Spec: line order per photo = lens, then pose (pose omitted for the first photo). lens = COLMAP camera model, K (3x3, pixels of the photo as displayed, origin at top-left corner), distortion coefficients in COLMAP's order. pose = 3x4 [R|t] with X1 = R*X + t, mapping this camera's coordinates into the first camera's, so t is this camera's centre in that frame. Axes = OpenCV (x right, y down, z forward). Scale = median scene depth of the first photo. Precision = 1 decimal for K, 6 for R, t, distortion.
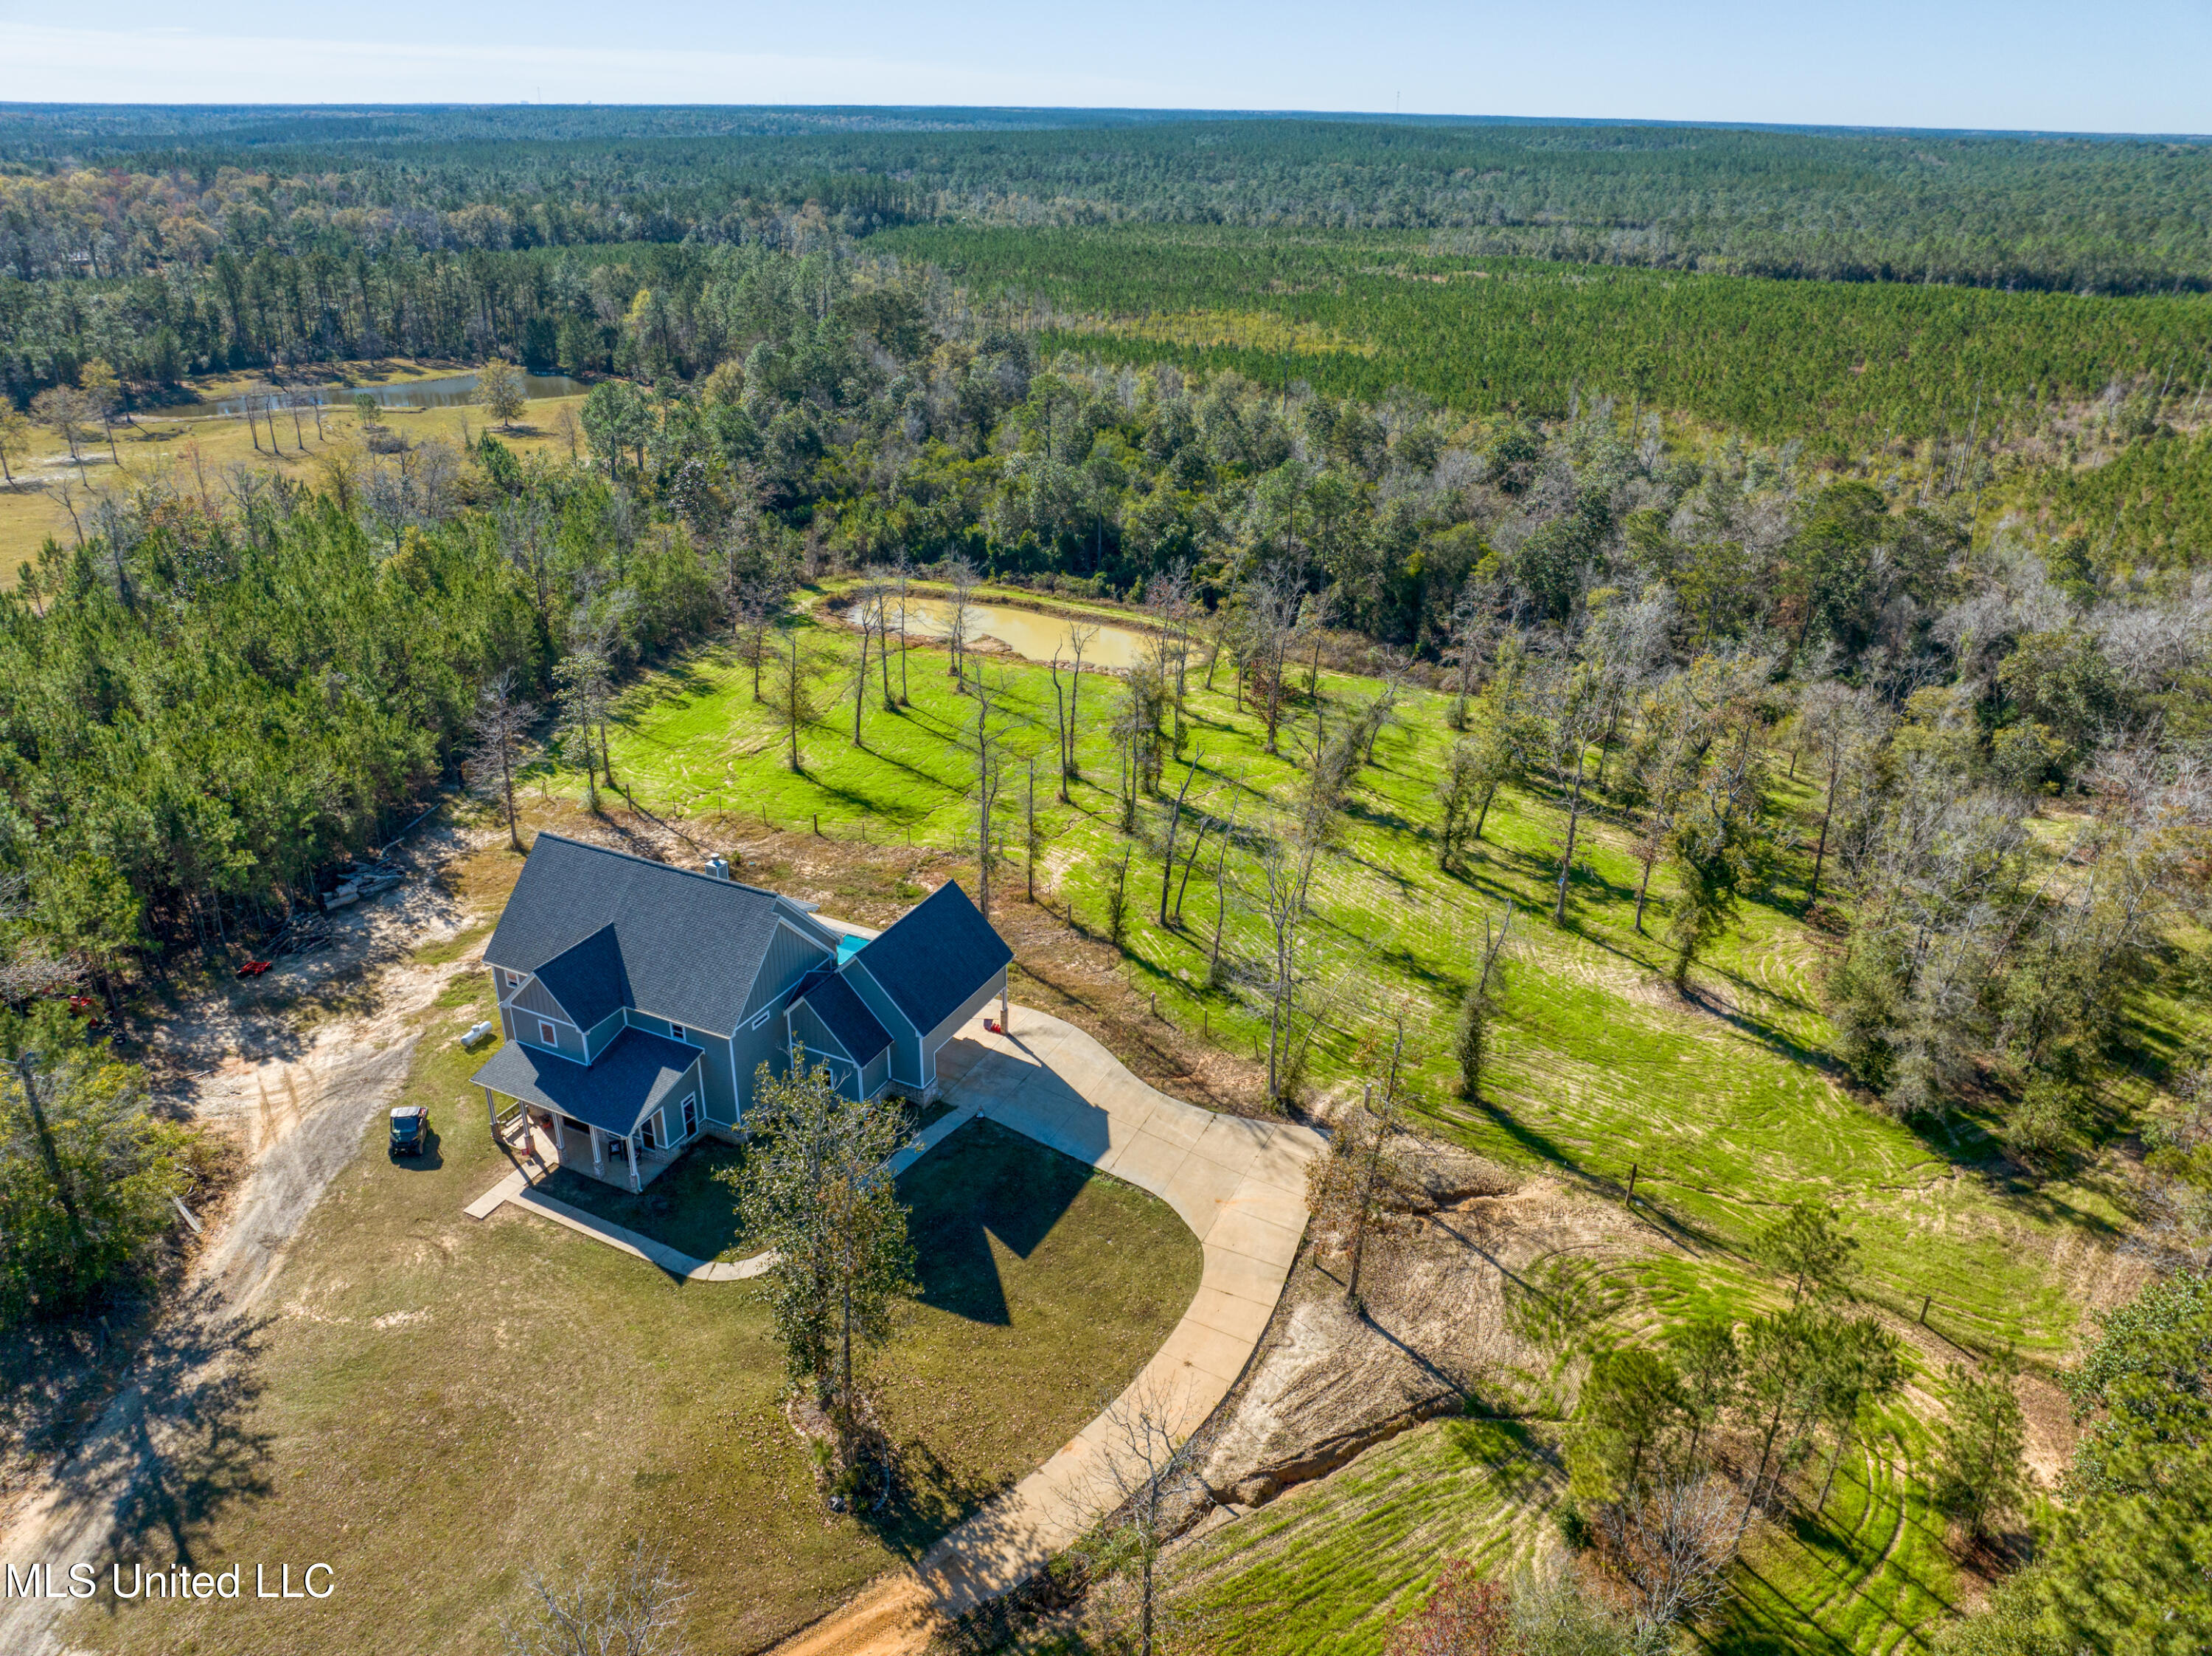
lens RADIAL K [[1551.8, 0, 1100.0], [0, 1551.8, 845.1], [0, 0, 1]] dist [-0.044184, 0.005084]
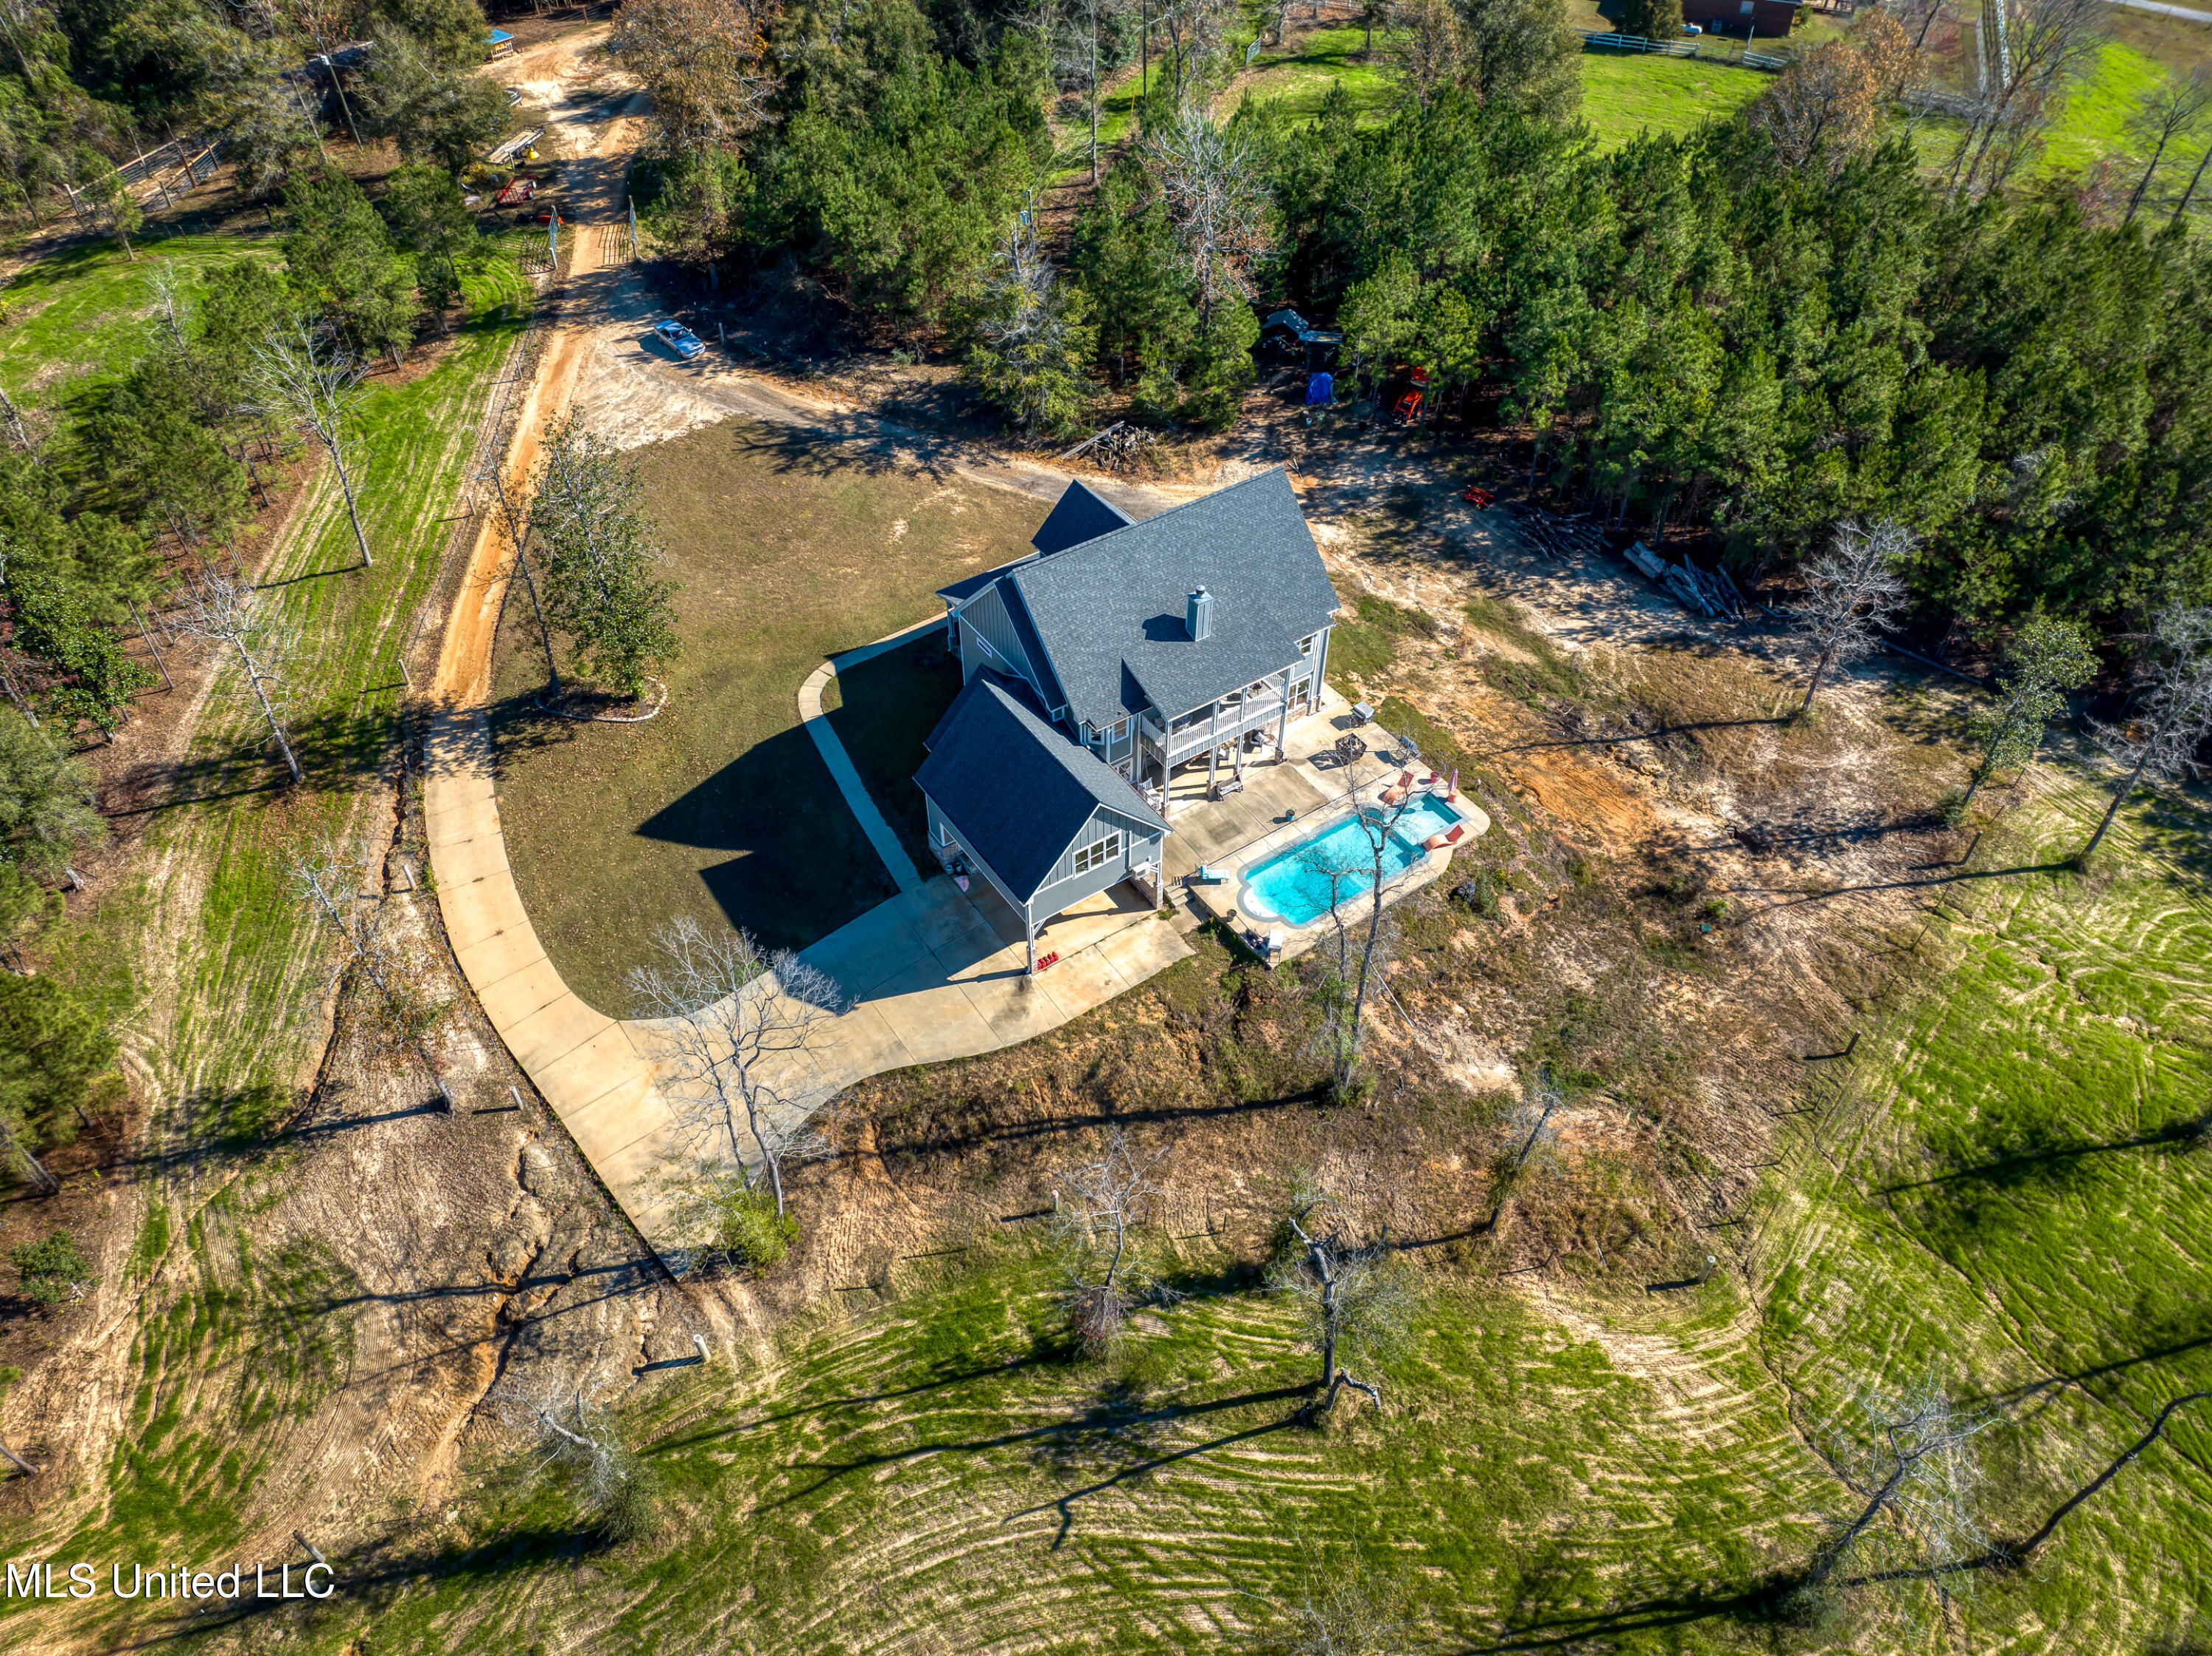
lens RADIAL K [[1551.8, 0, 1100.0], [0, 1551.8, 845.1], [0, 0, 1]] dist [-0.044184, 0.005084]
pose [[-0.495693, 0.604756, -0.623345, 0.379065], [-0.385741, 0.489748, 0.781890, -0.546860], [0.778134, 0.628027, -0.009486, 1.019926]]
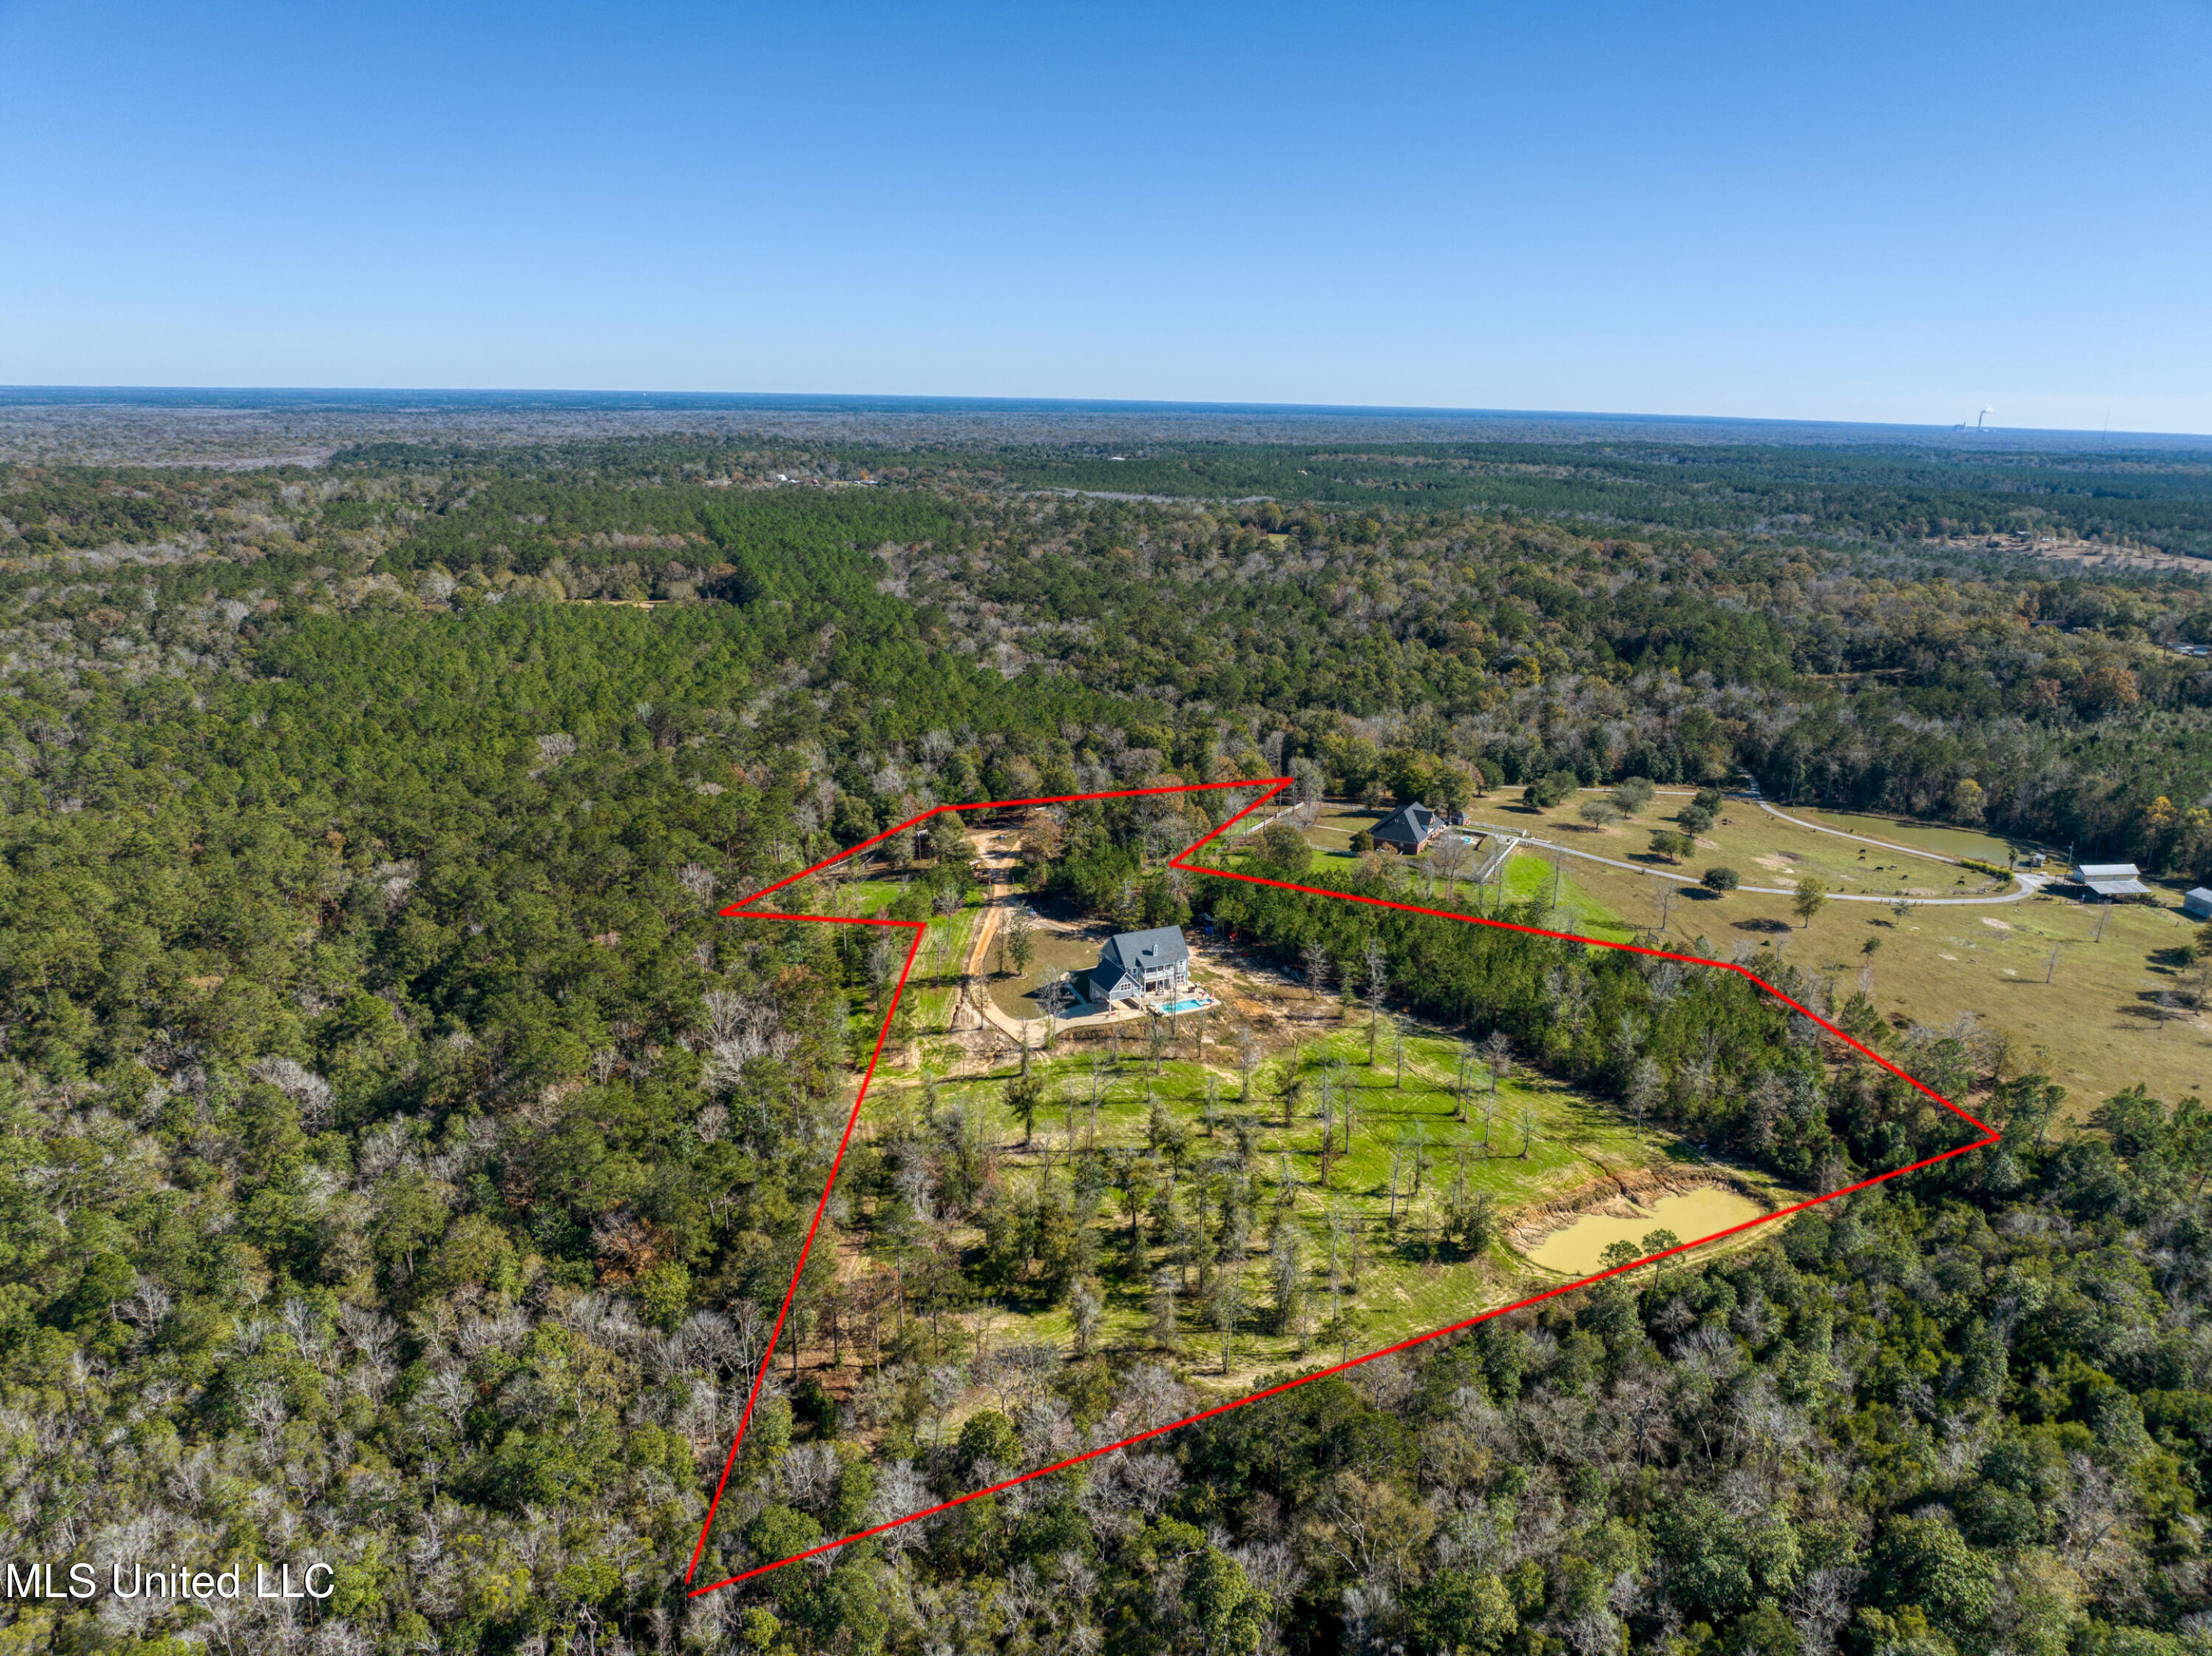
lens RADIAL K [[1551.8, 0, 1100.0], [0, 1551.8, 845.1], [0, 0, 1]] dist [-0.044184, 0.005084]
pose [[-0.598898, 0.200774, -0.775249, 2.689762], [-0.371257, 0.788141, 0.490919, -1.966748], [0.709569, 0.581827, -0.397478, 2.223499]]
